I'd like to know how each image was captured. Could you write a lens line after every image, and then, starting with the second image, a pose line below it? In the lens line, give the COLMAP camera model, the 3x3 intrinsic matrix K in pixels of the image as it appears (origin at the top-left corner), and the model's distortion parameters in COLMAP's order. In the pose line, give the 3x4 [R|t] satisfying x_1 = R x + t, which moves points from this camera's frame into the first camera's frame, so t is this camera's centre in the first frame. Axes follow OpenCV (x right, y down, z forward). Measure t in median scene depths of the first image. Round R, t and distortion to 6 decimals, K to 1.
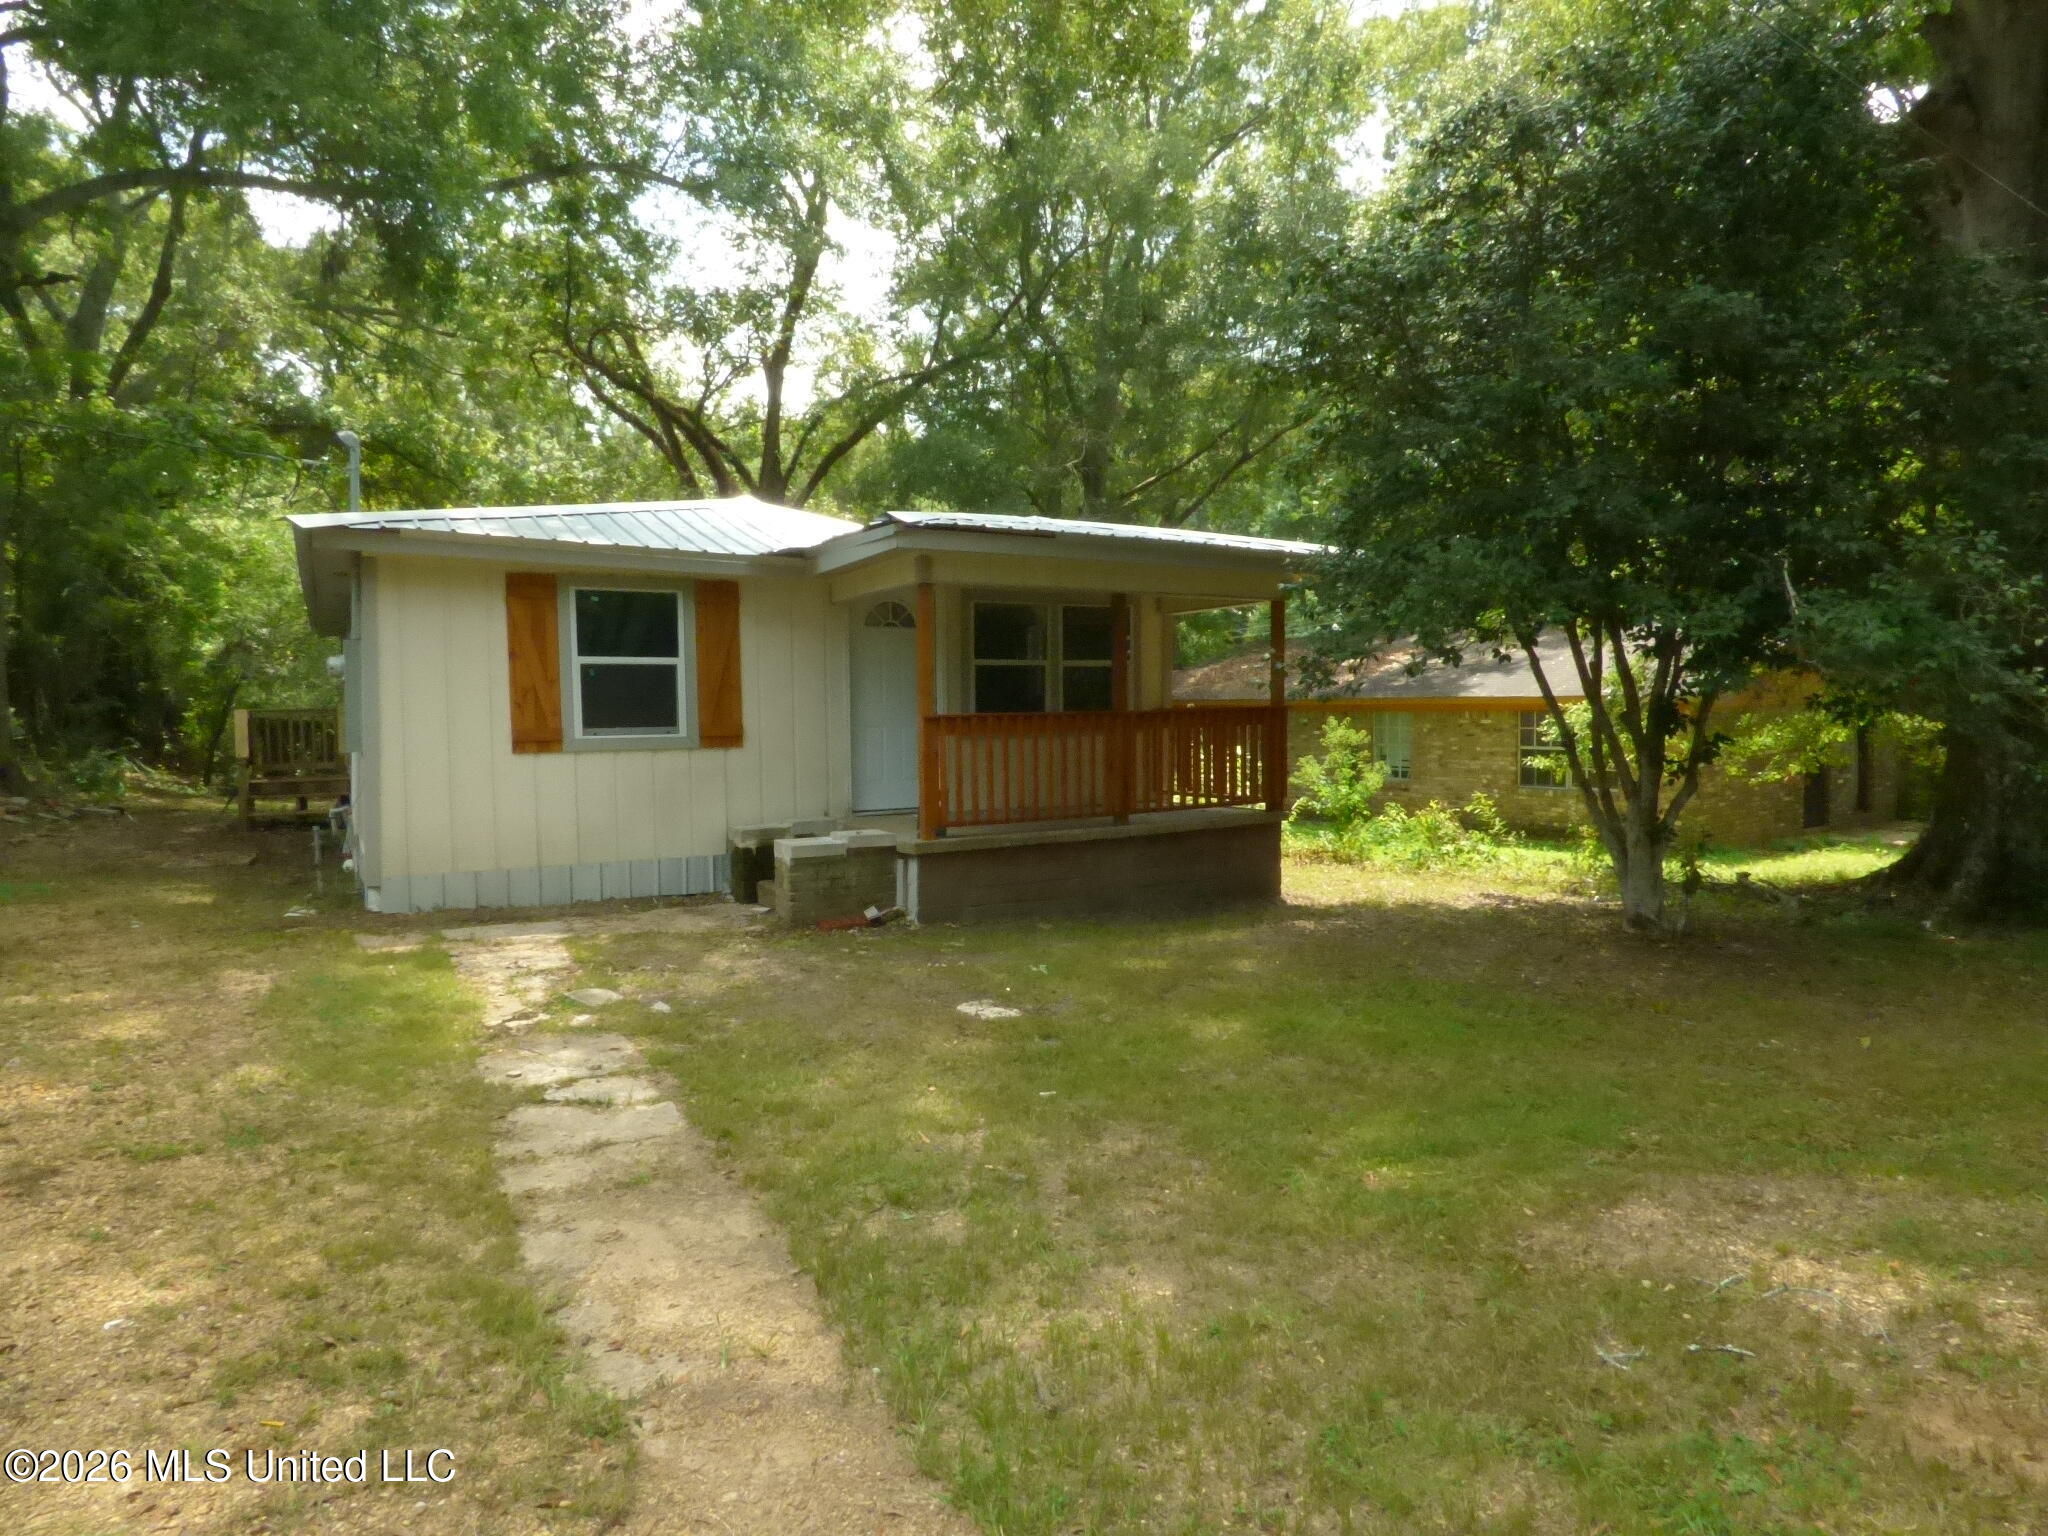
lens RADIAL K [[1228.0, 0, 1032.6], [0, 1228.0, 753.3], [0, 0, 1]] dist [-0.004455, 0.000025]
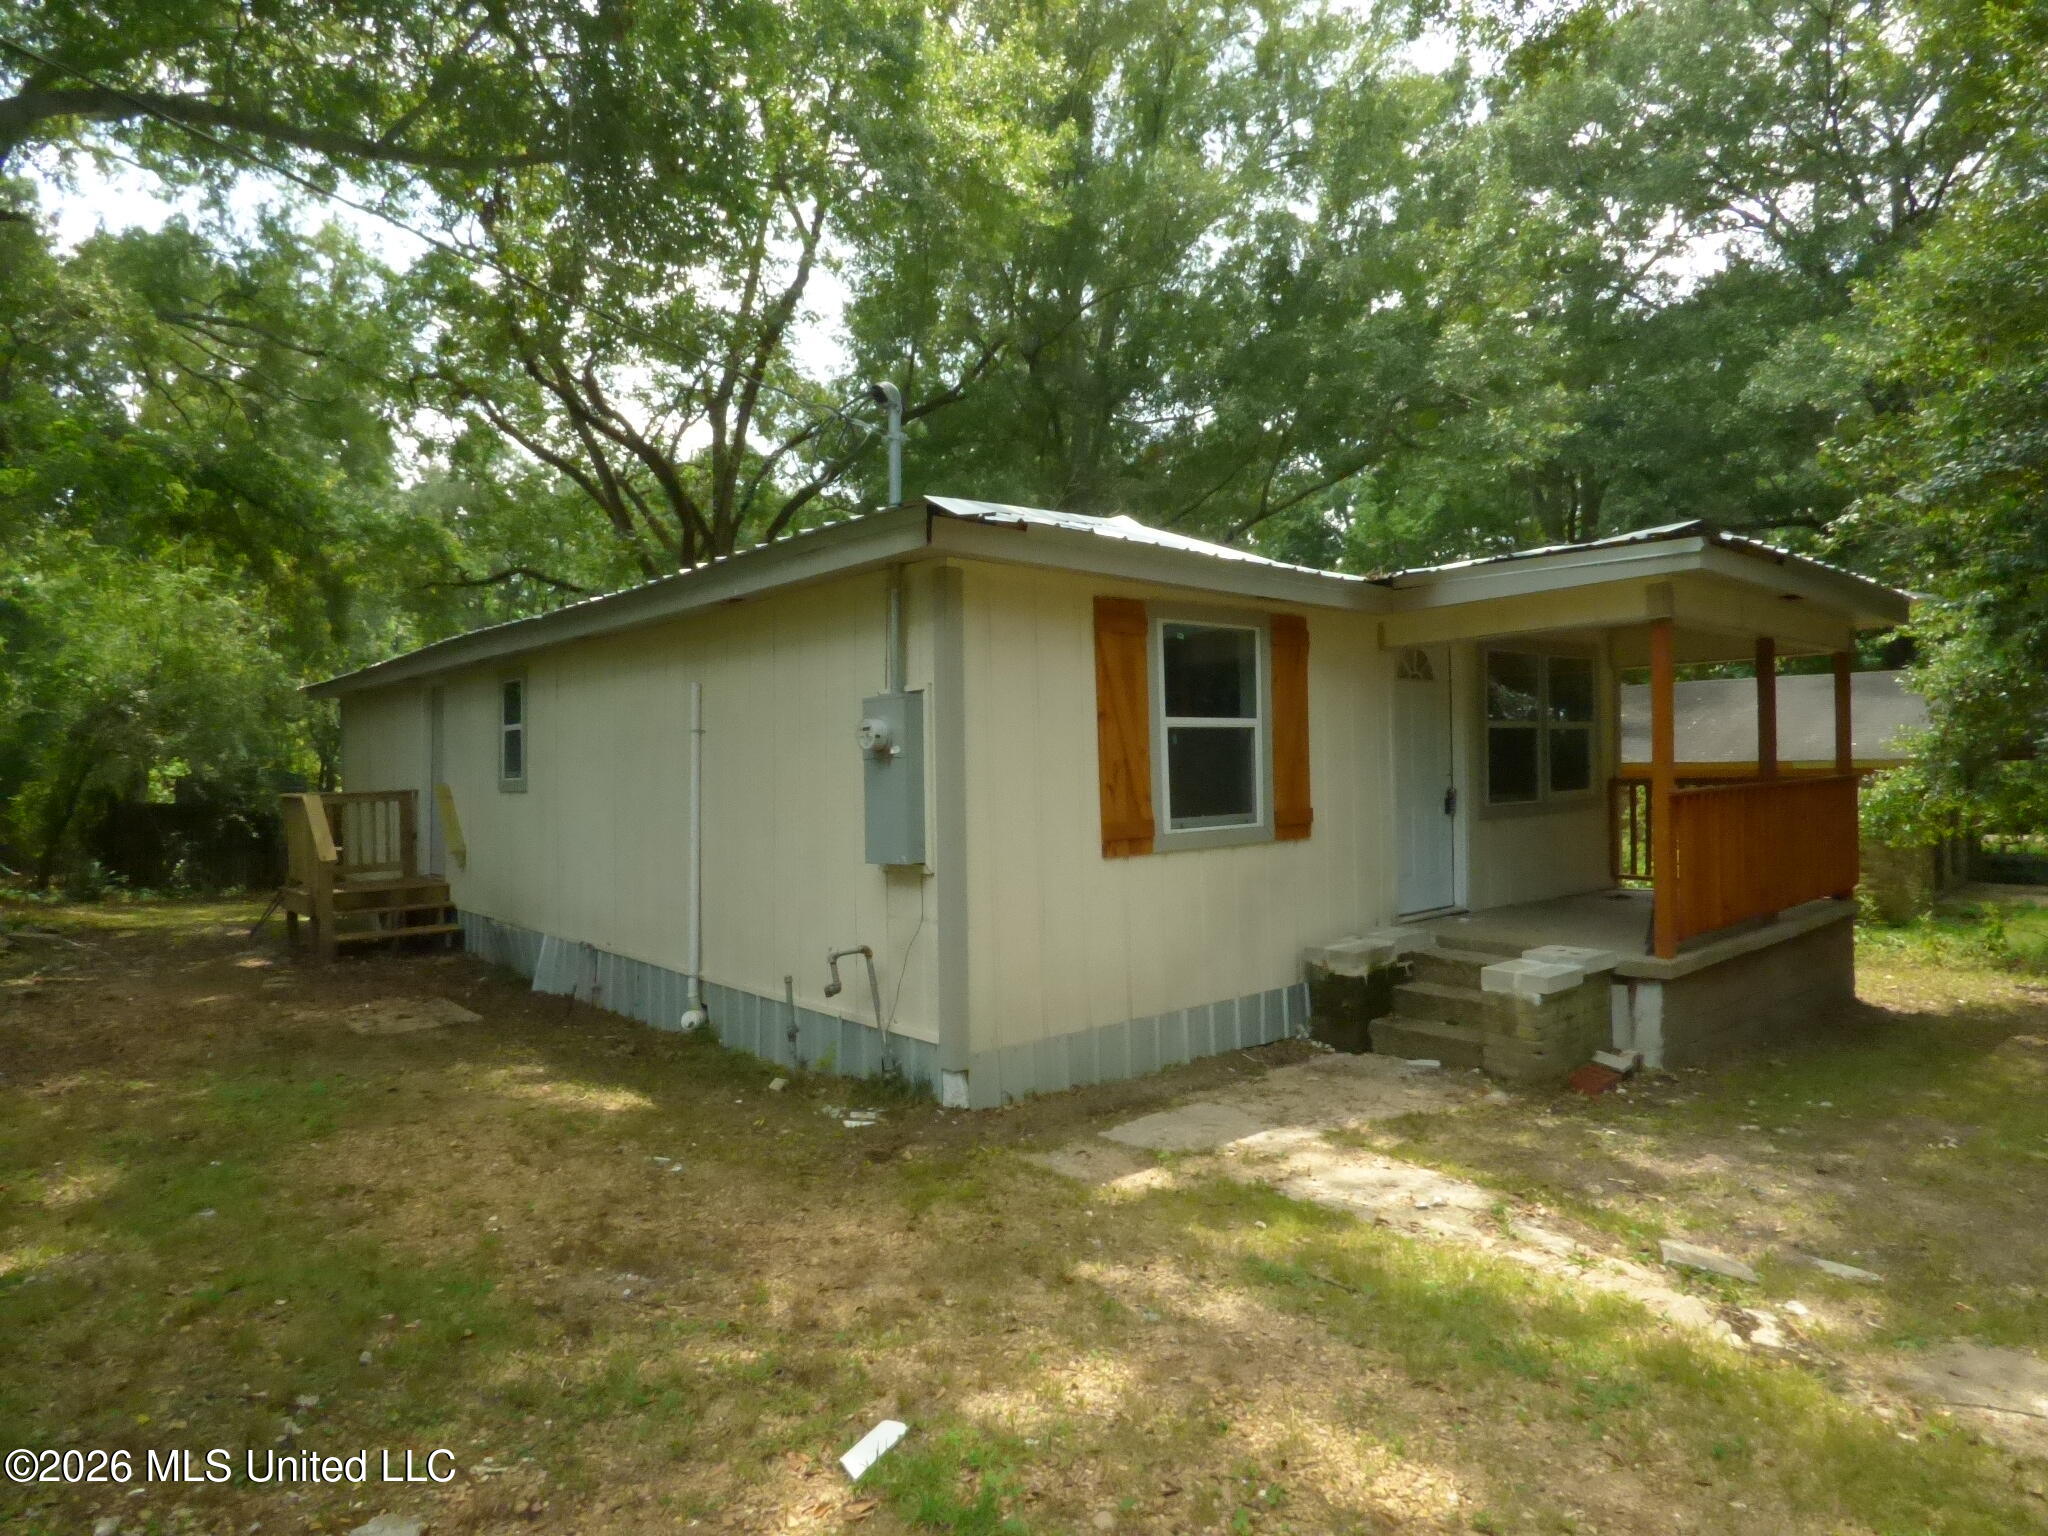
lens RADIAL K [[1209.2, 0, 1024.0], [0, 1209.2, 768.0], [0, 0, 1]] dist [-0.011489, -0.001526]
pose [[0.980736, -0.011765, 0.194986, -0.585765], [0.019858, 0.999018, -0.039603, -0.023627], [-0.194328, 0.042712, 0.980006, 0.332123]]
